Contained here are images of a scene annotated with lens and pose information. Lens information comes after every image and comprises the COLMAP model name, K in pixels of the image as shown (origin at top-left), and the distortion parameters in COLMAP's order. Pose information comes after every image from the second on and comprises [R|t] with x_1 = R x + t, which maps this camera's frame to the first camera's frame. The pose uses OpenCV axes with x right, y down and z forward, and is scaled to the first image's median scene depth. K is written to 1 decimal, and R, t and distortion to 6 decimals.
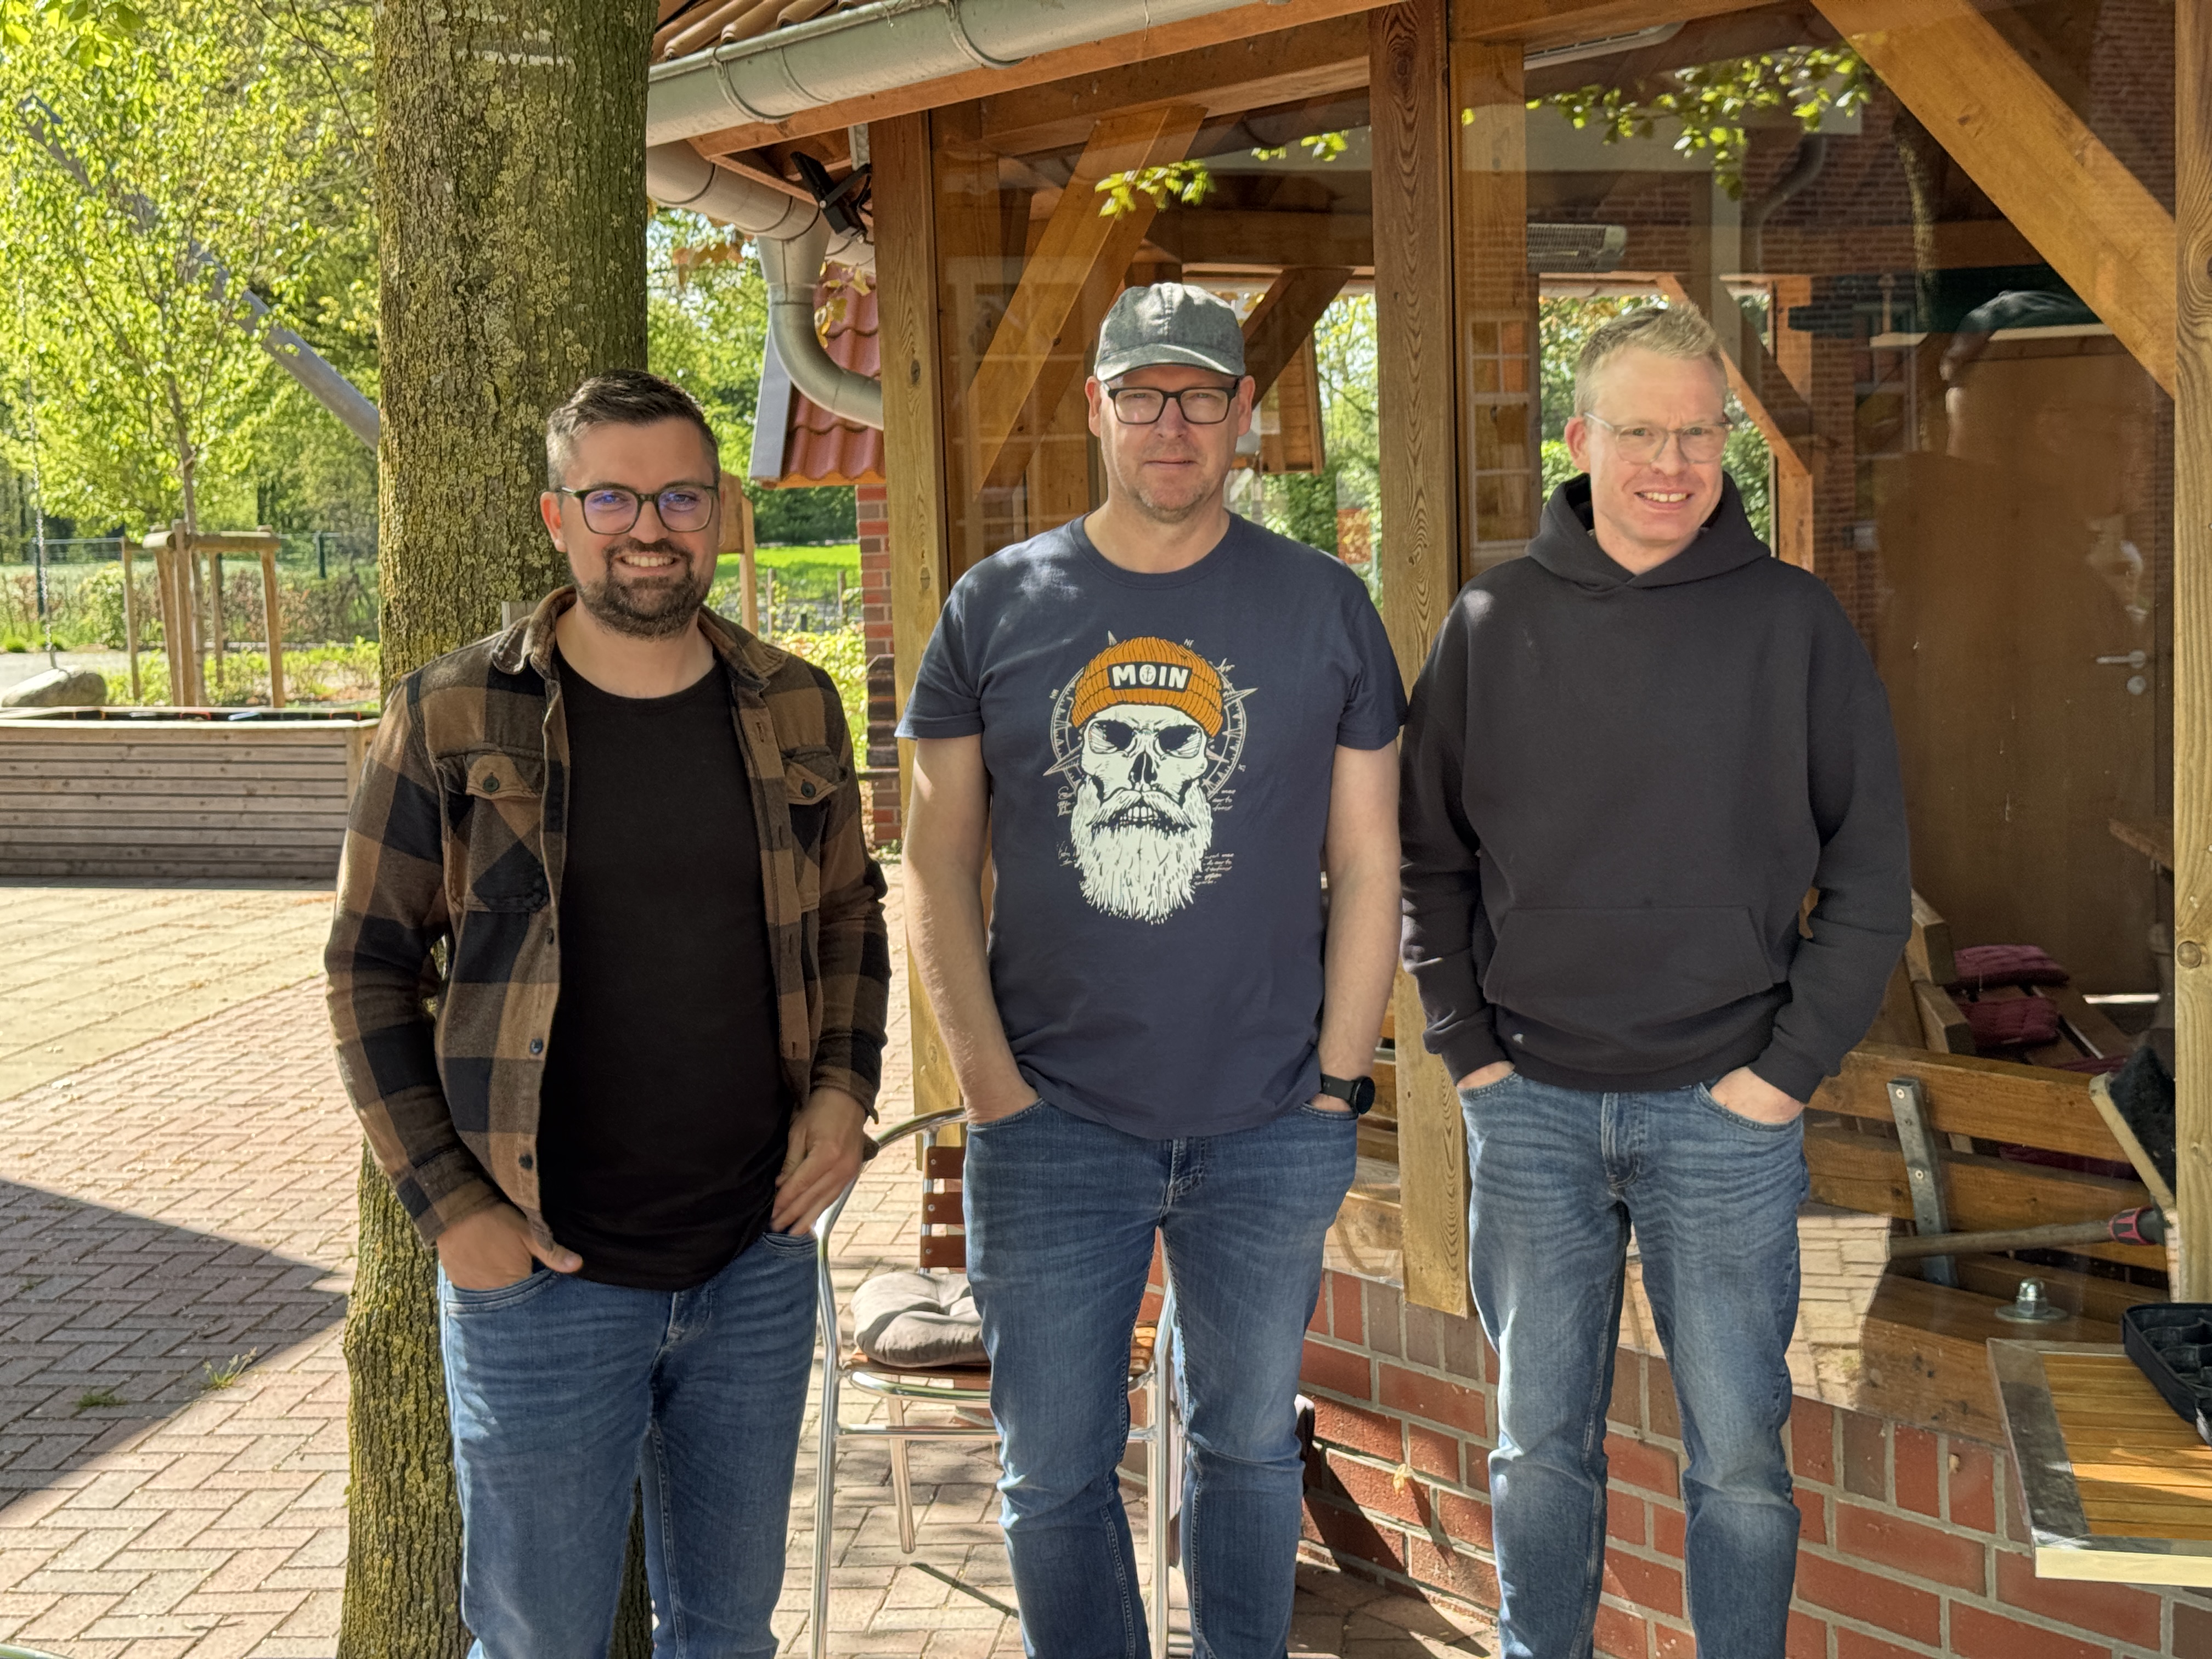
lens RADIAL K [[3115.7, 0, 1109.1], [0, 3115.7, 830.5], [0, 0, 1]] dist [0.124450, 0.000000]
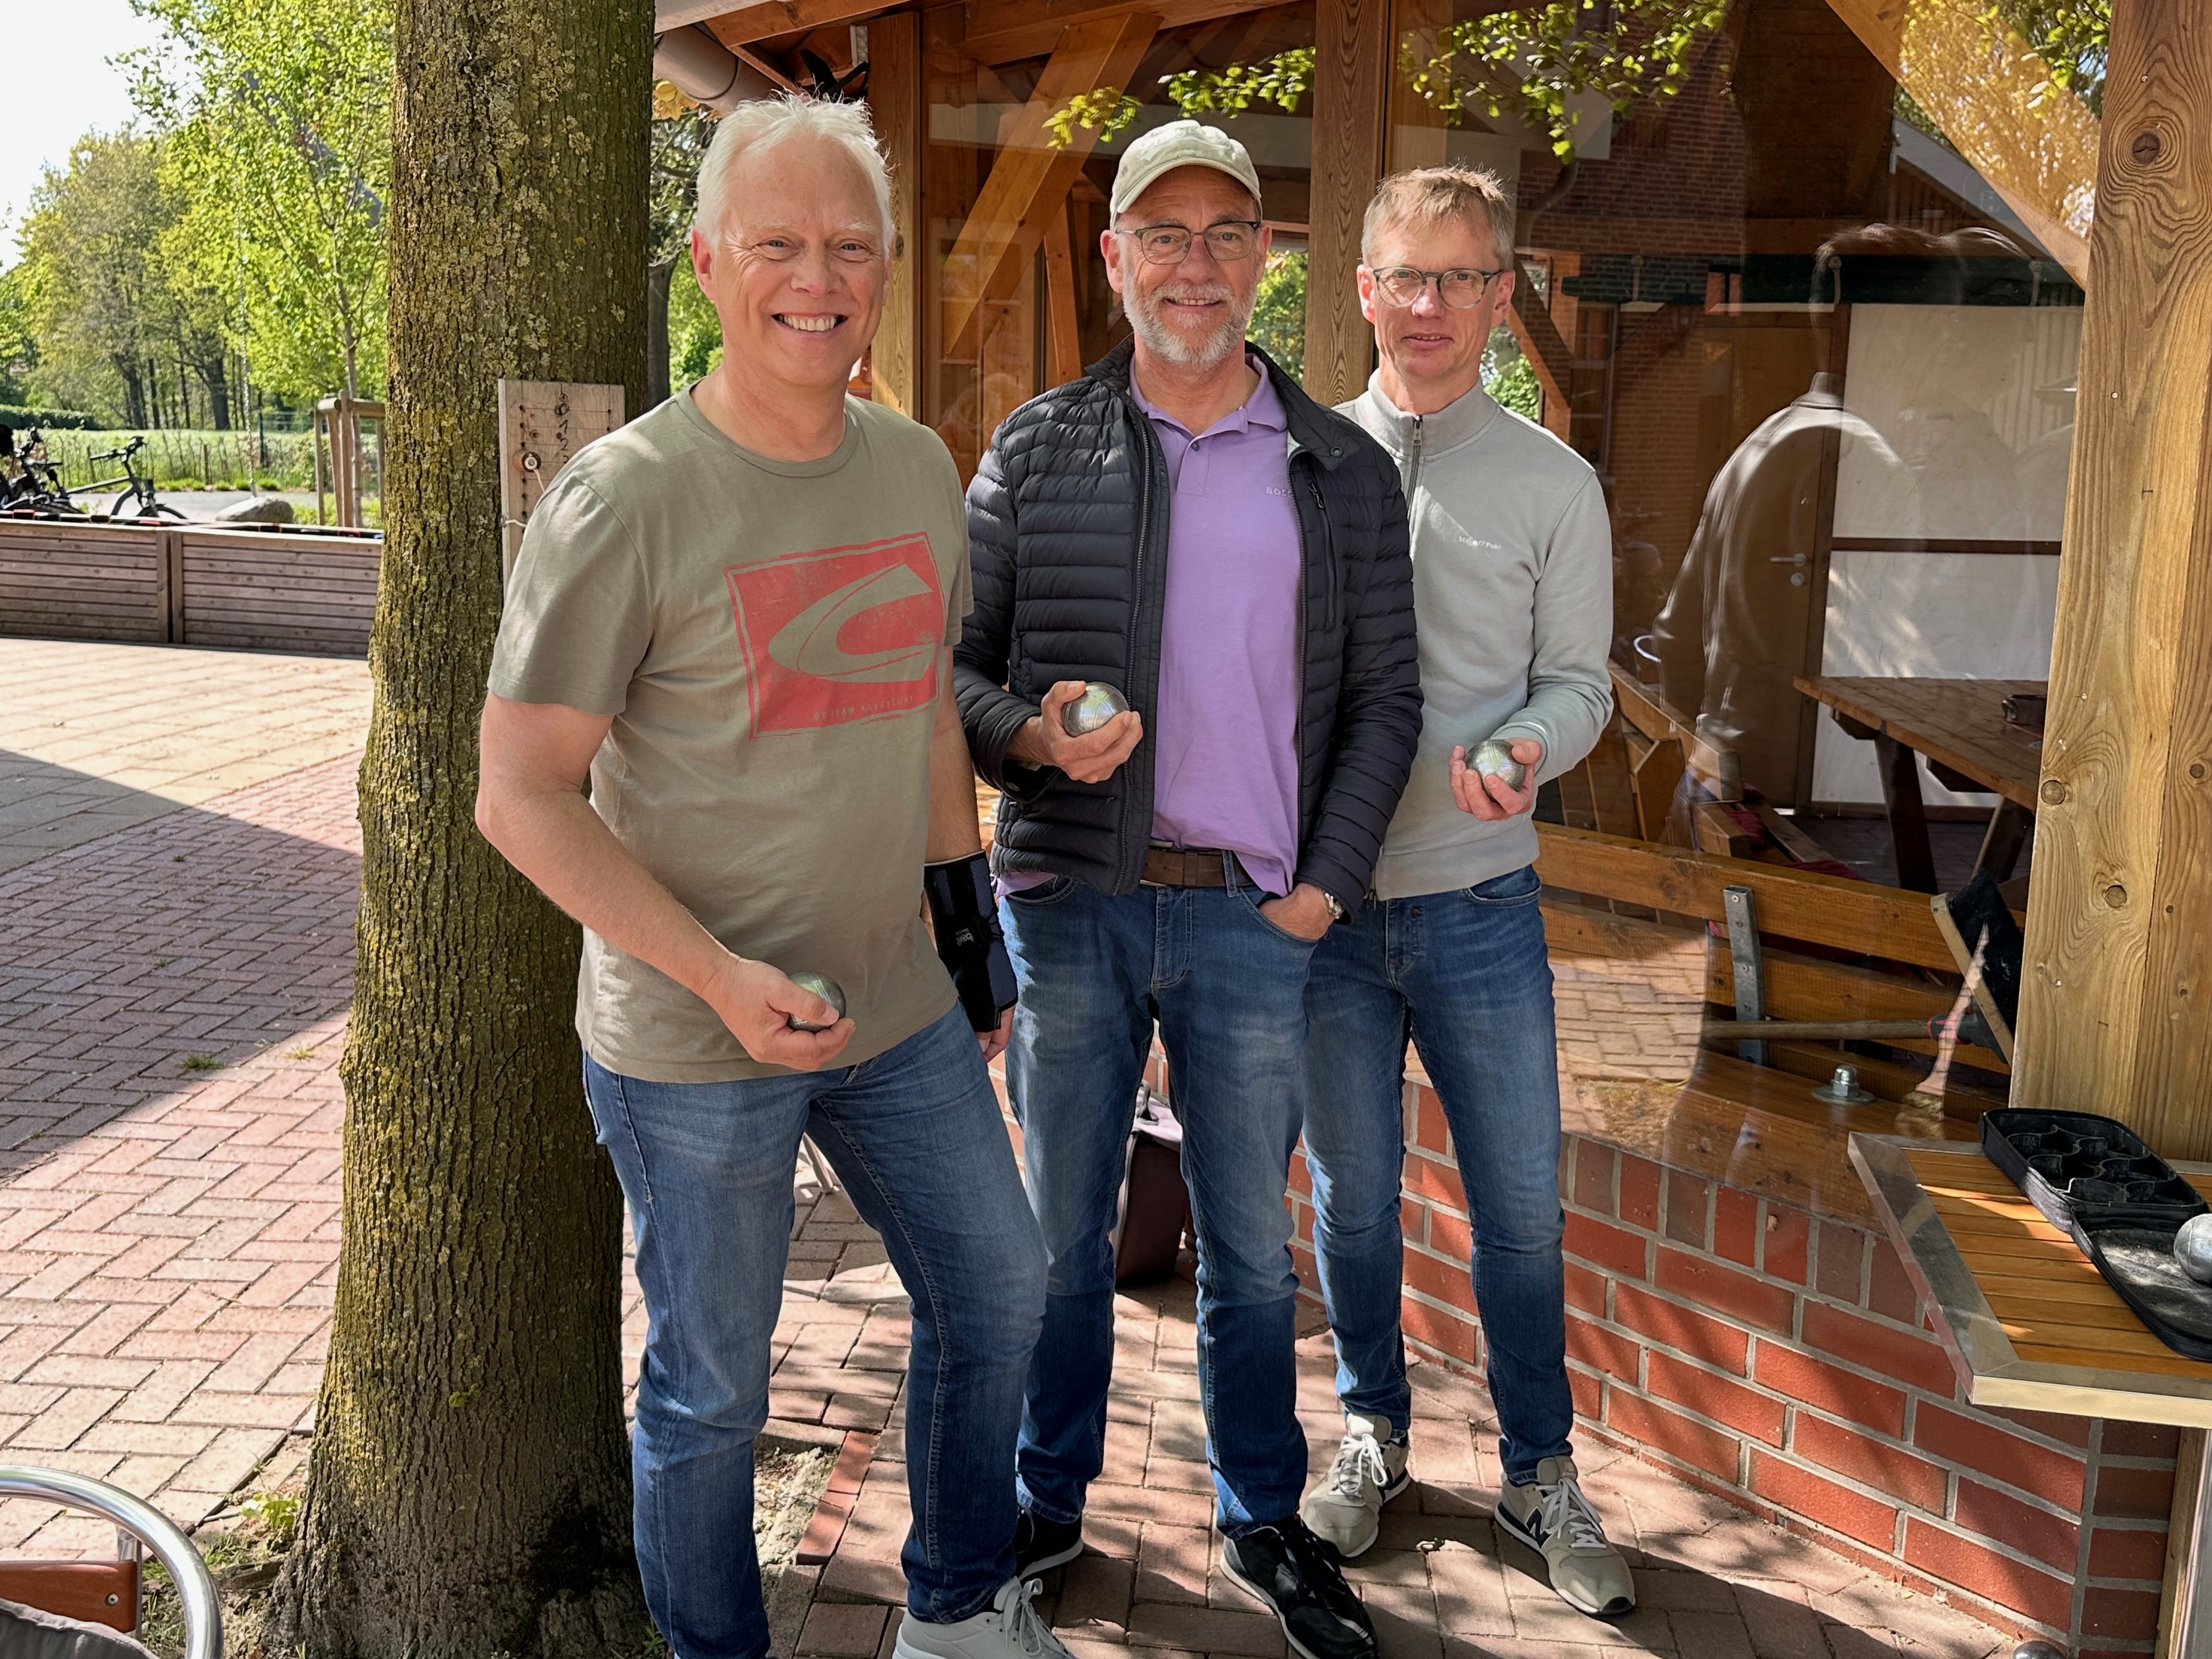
lens RADIAL K [[2135.8, 0, 1102.5], [0, 2135.8, 818.7], [0, 0, 1]] dist [0.035427, 0.000000]
pose [[0.997847, 0.046435, 0.046316, -0.019271], [-0.049736, 0.996101, 0.072864, 0.010081], [-0.042752, -0.075011, 0.996266, 0.262405]]
